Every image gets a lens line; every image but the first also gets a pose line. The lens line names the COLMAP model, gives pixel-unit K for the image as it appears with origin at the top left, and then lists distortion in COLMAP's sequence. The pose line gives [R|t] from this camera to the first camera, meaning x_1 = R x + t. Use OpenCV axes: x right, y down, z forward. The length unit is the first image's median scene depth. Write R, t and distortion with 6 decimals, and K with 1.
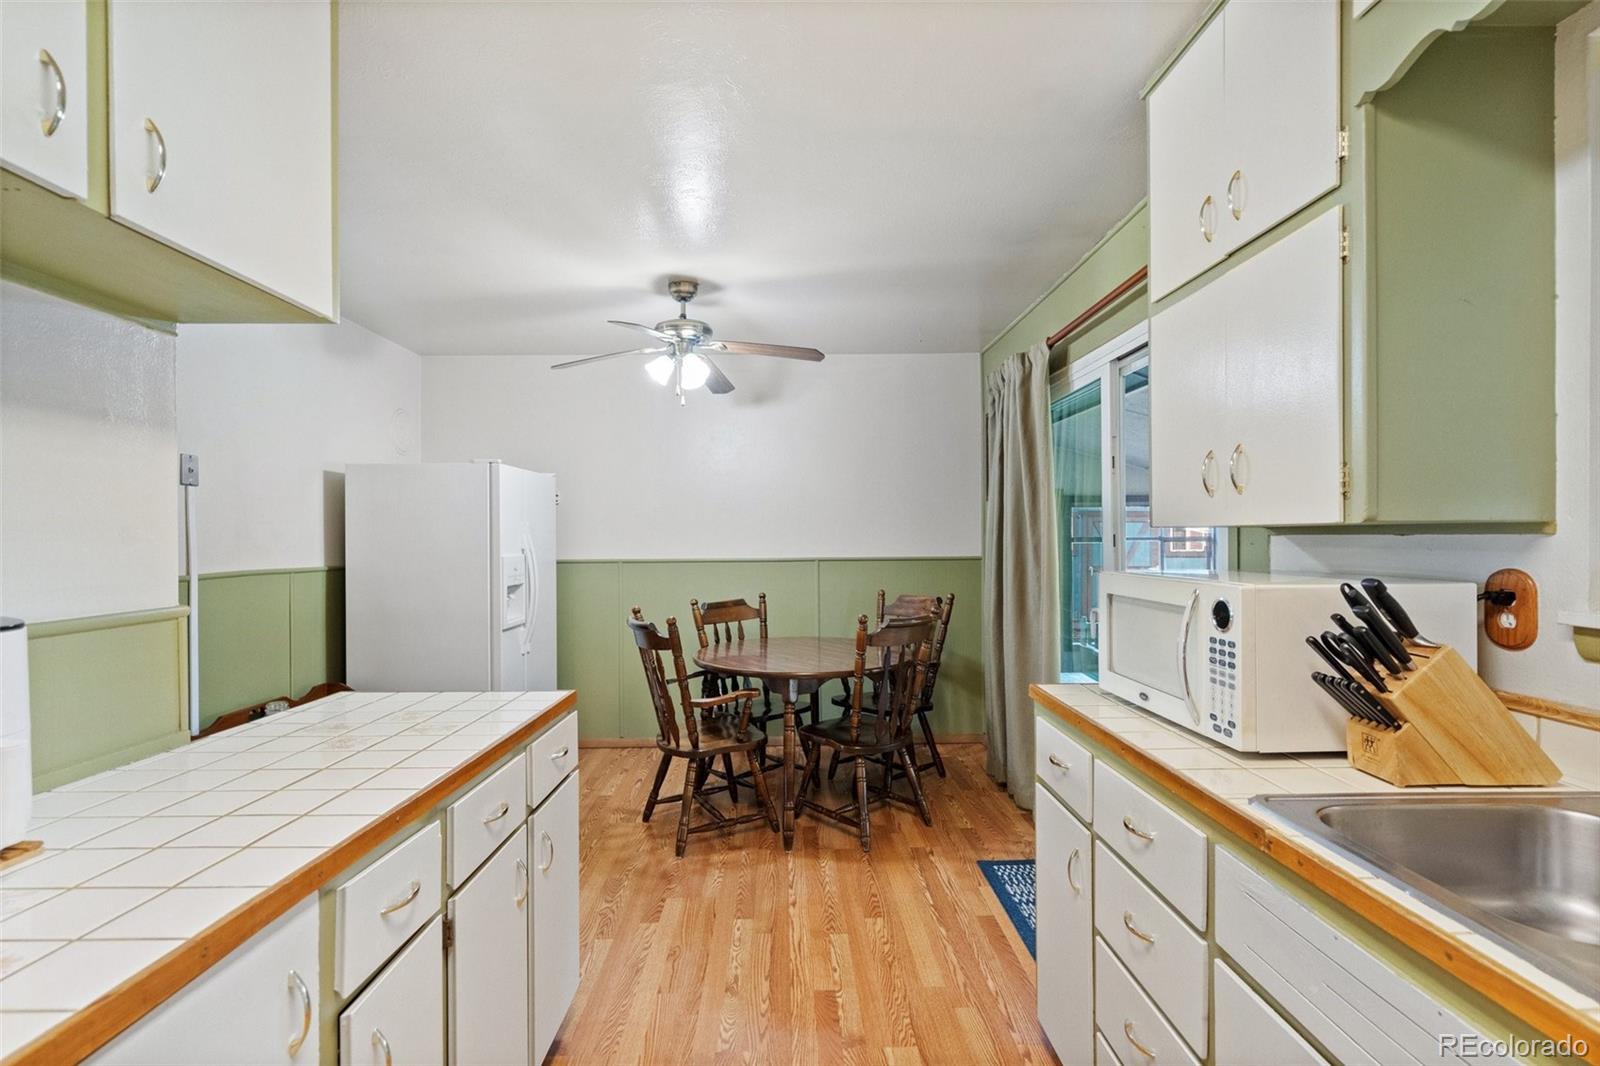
lens RADIAL K [[751.1, 0, 793.5], [0, 751.1, 536.8], [0, 0, 1]] dist [-0.000999, 0.000785]
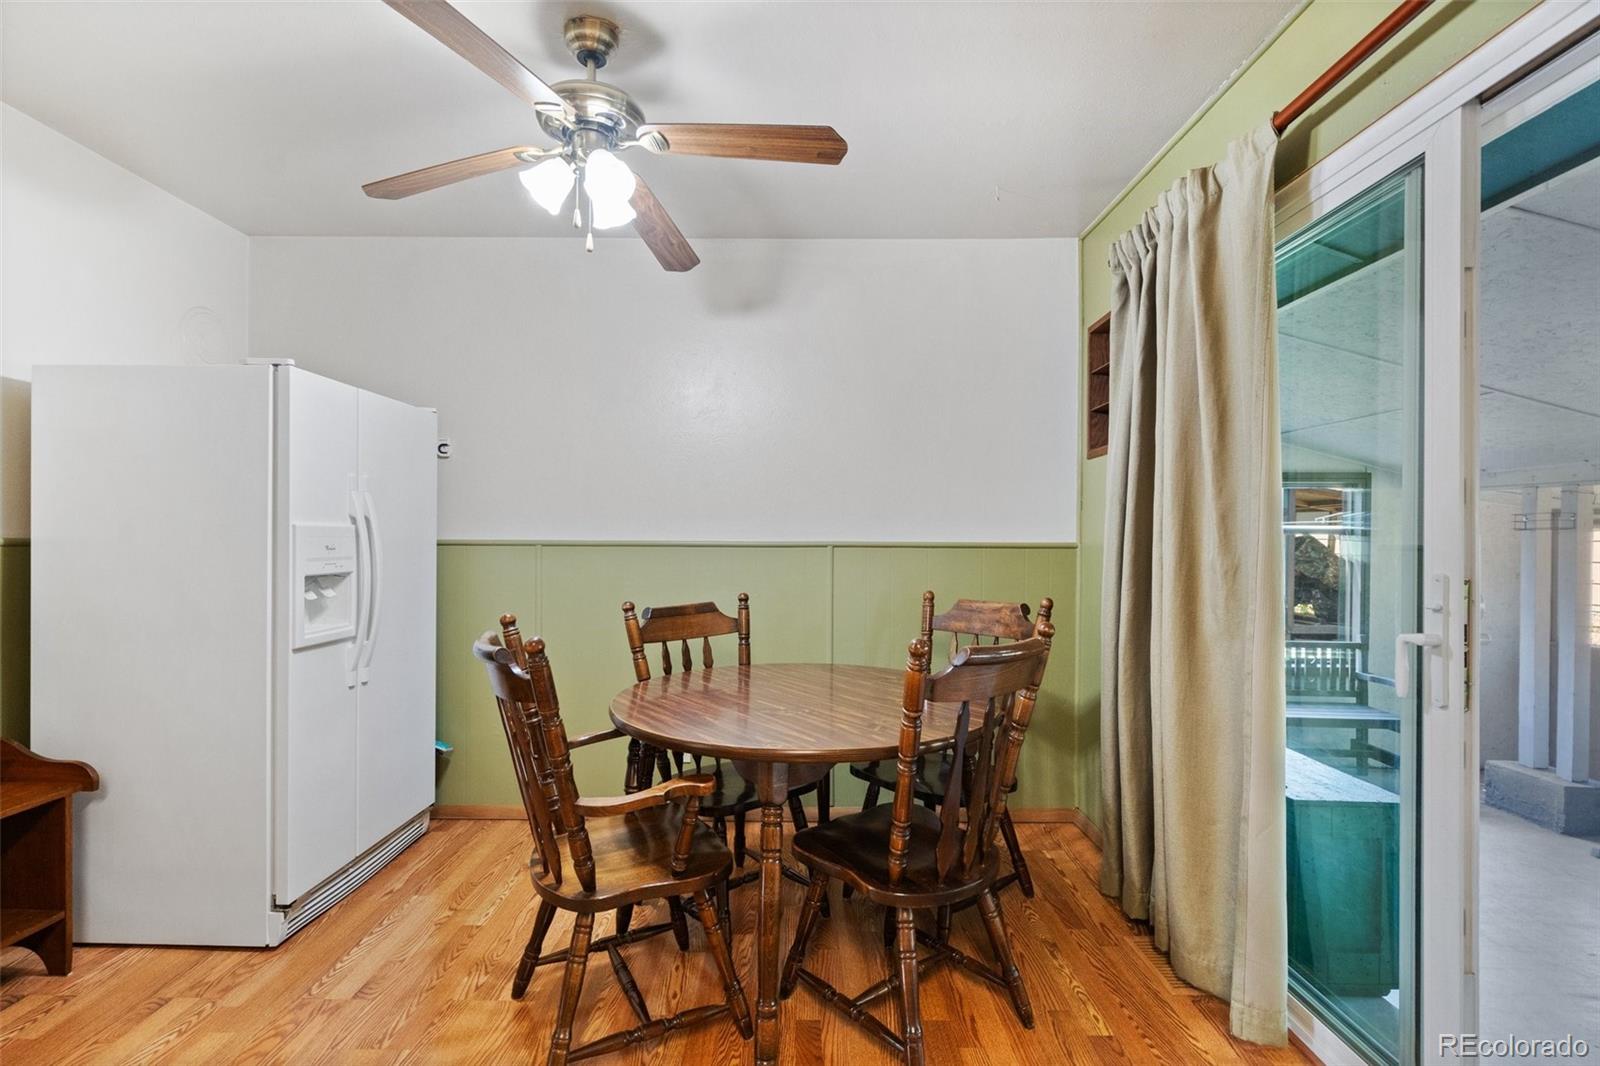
lens RADIAL K [[751.1, 0, 805.2], [0, 751.1, 540.2], [0, 0, 1]] dist [-0.000999, 0.000785]
pose [[0.999899, 0.013268, -0.005143, 0.015359], [-0.013267, 0.999912, 0.000221, 0.032846], [0.005145, -0.000152, 0.999987, 0.415305]]
